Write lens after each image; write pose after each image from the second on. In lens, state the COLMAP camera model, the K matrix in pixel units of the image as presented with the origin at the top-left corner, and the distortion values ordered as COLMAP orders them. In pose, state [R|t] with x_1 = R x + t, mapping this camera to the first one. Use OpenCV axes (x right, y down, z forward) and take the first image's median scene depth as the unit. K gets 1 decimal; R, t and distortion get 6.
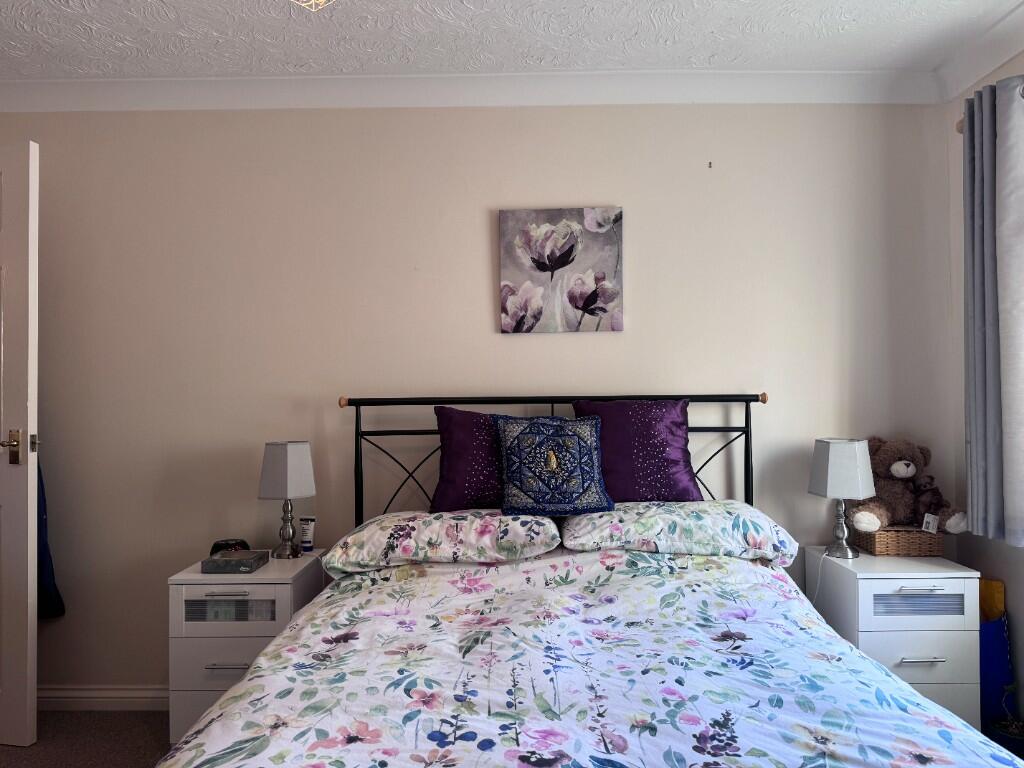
lens RADIAL K [[724.1, 0, 512.0], [0, 724.1, 384.0], [0, 0, 1]] dist [0.060973, -0.080908]
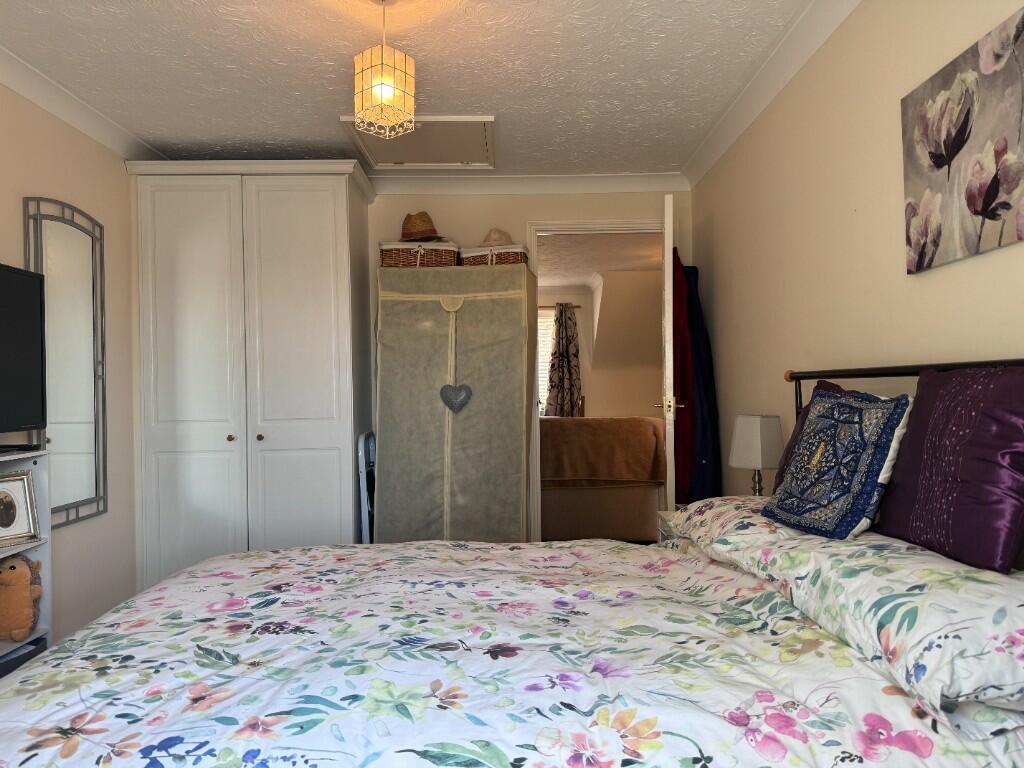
lens RADIAL K [[717.4, 0, 512.0], [0, 717.4, 384.0], [0, 0, 1]] dist [0.072152, -0.072260]
pose [[0.011312, 0.002749, -0.999932, 1.283537], [0.021986, 0.999754, 0.002997, 0.046105], [0.999694, -0.022018, 0.011248, 1.150867]]
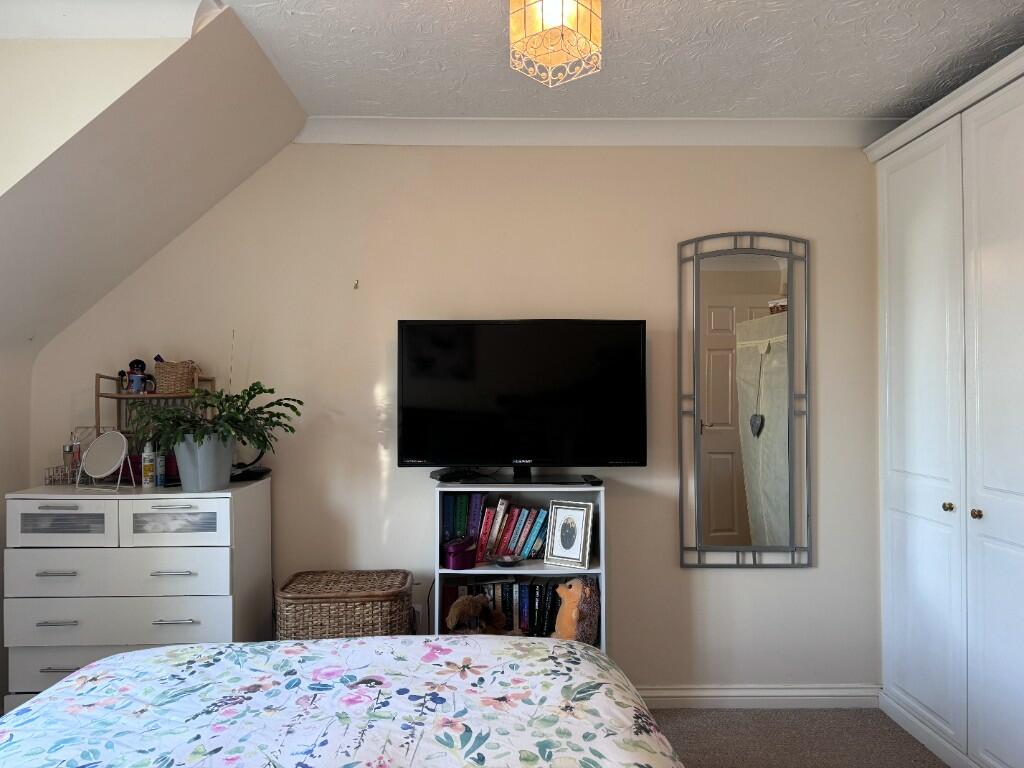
lens RADIAL K [[724.1, 0, 512.0], [0, 724.1, 384.0], [0, 0, 1]] dist [0.060973, -0.080908]
pose [[-0.999833, 0.011293, -0.014377, -0.181942], [0.011549, 0.999774, -0.017837, -0.049977], [0.014172, -0.018000, -0.999738, 1.904046]]
